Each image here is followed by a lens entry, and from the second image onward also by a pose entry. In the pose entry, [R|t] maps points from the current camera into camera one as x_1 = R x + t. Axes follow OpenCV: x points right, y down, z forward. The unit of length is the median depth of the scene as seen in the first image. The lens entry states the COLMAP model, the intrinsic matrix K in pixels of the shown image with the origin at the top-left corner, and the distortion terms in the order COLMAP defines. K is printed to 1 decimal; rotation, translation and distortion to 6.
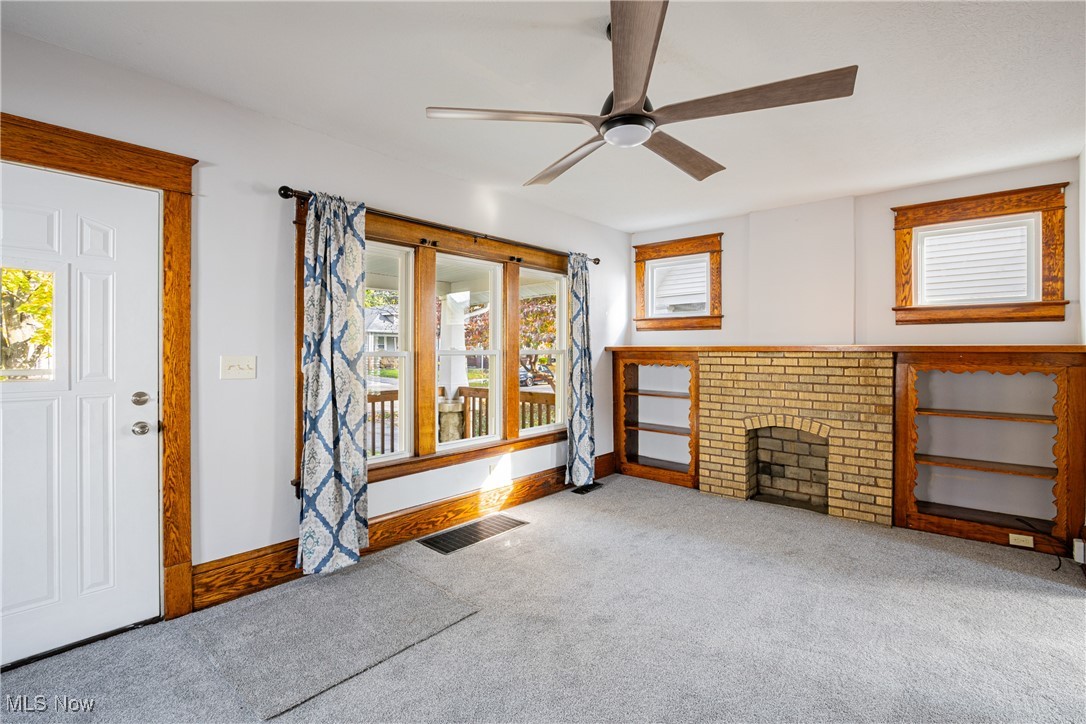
lens RADIAL K [[500.7, 0, 537.6], [0, 500.7, 353.4], [0, 0, 1]] dist [-0.019974, 0.000422]
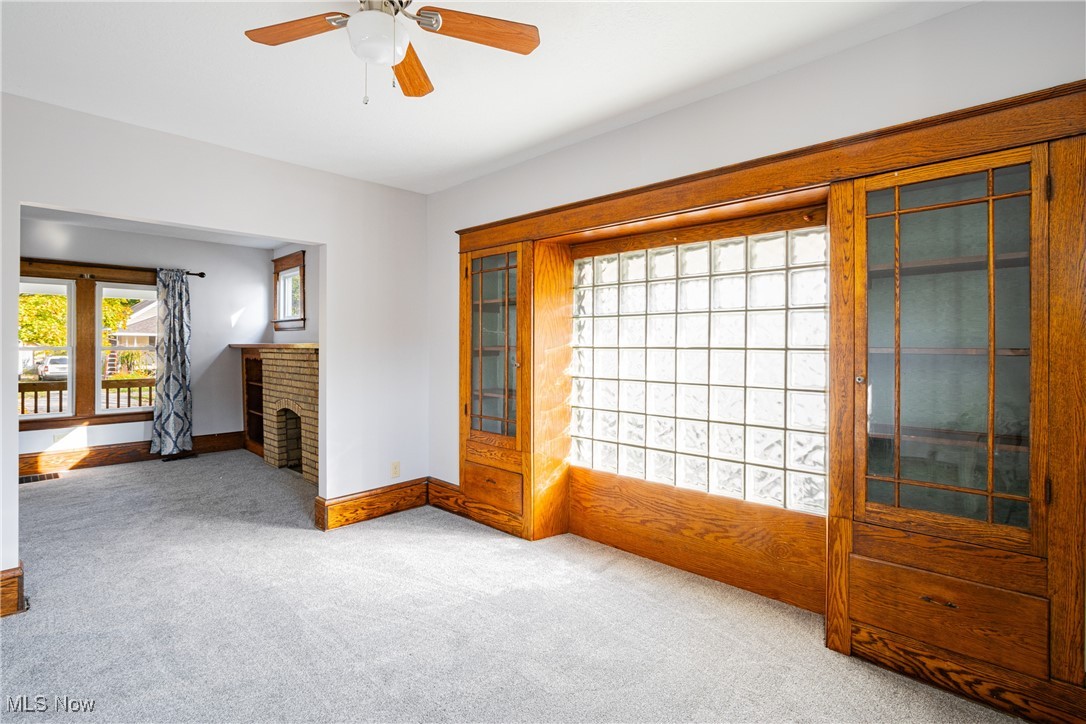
lens RADIAL K [[500.7, 0, 542.9], [0, 500.7, 352.6], [0, 0, 1]] dist [-0.019974, 0.000422]
pose [[0.999633, 0.001632, -0.027024, 1.200960], [-0.001470, 0.999981, 0.005999, -0.001360], [0.027034, -0.005957, 0.999617, -0.241281]]
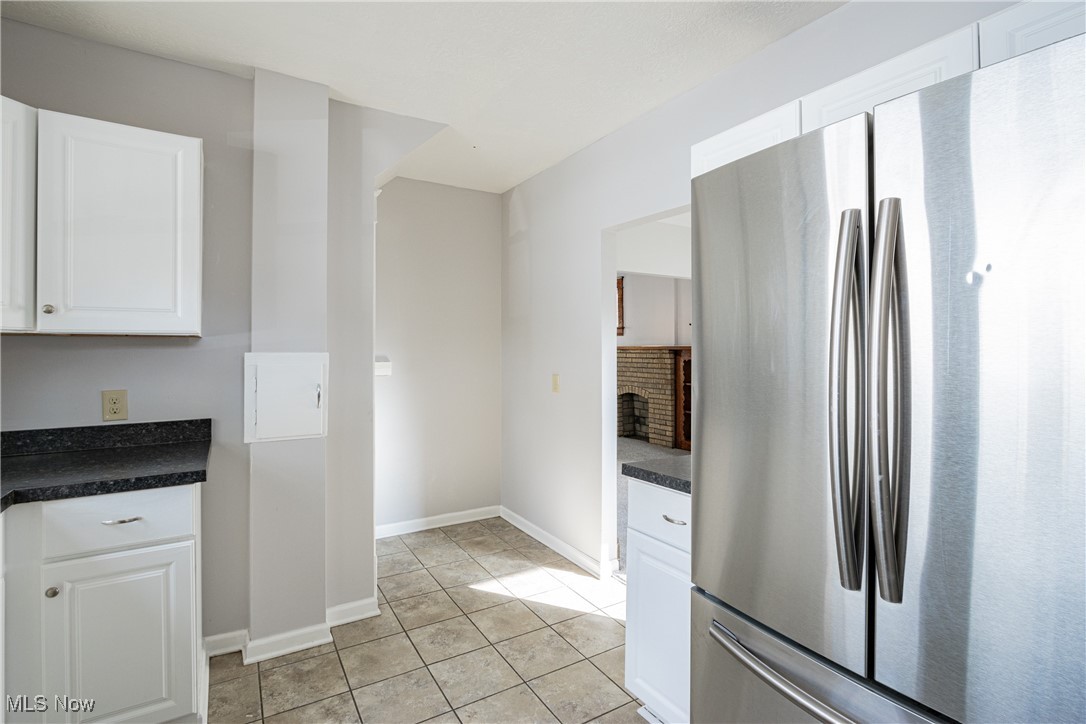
lens RADIAL K [[500.7, 0, 541.0], [0, 500.7, 354.5], [0, 0, 1]] dist [-0.019974, 0.000422]
pose [[0.956200, -0.001605, -0.292710, 0.720544], [0.003627, 0.999973, 0.006364, 0.001659], [0.292692, -0.007146, 0.956180, -0.777579]]
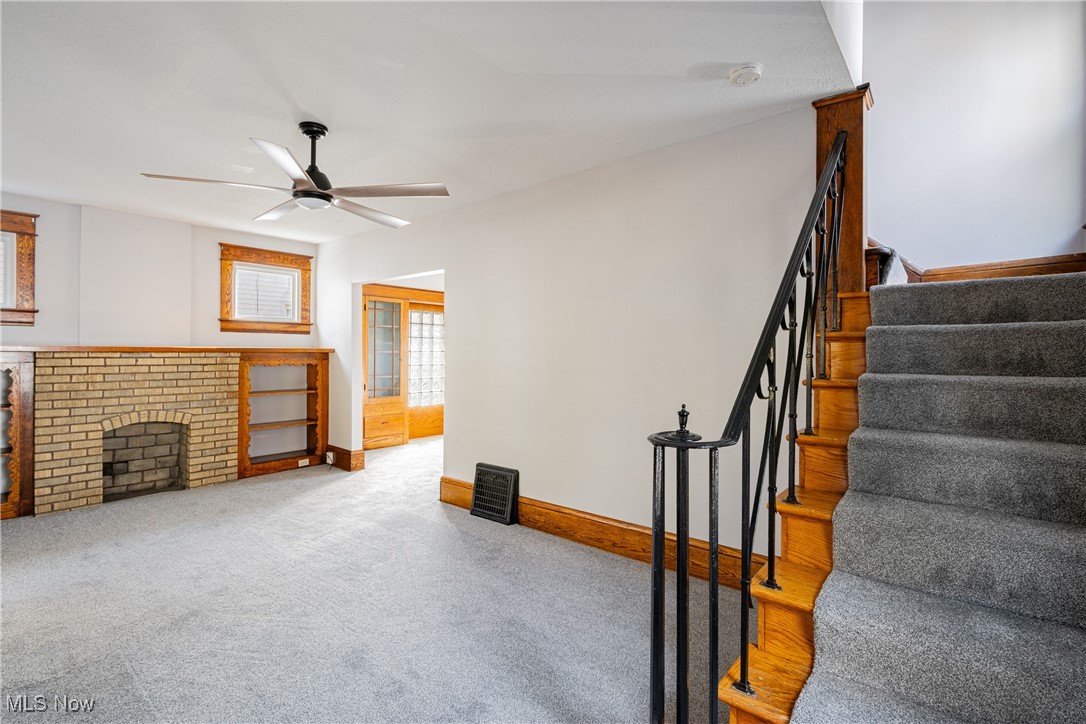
lens RADIAL K [[500.7, 0, 538.3], [0, 500.7, 351.2], [0, 0, 1]] dist [-0.019974, 0.000422]
pose [[-0.027823, -0.000882, 0.999612, -0.618855], [0.000700, 0.999999, 0.000902, -0.005940], [-0.999613, 0.000725, -0.027823, 0.187504]]
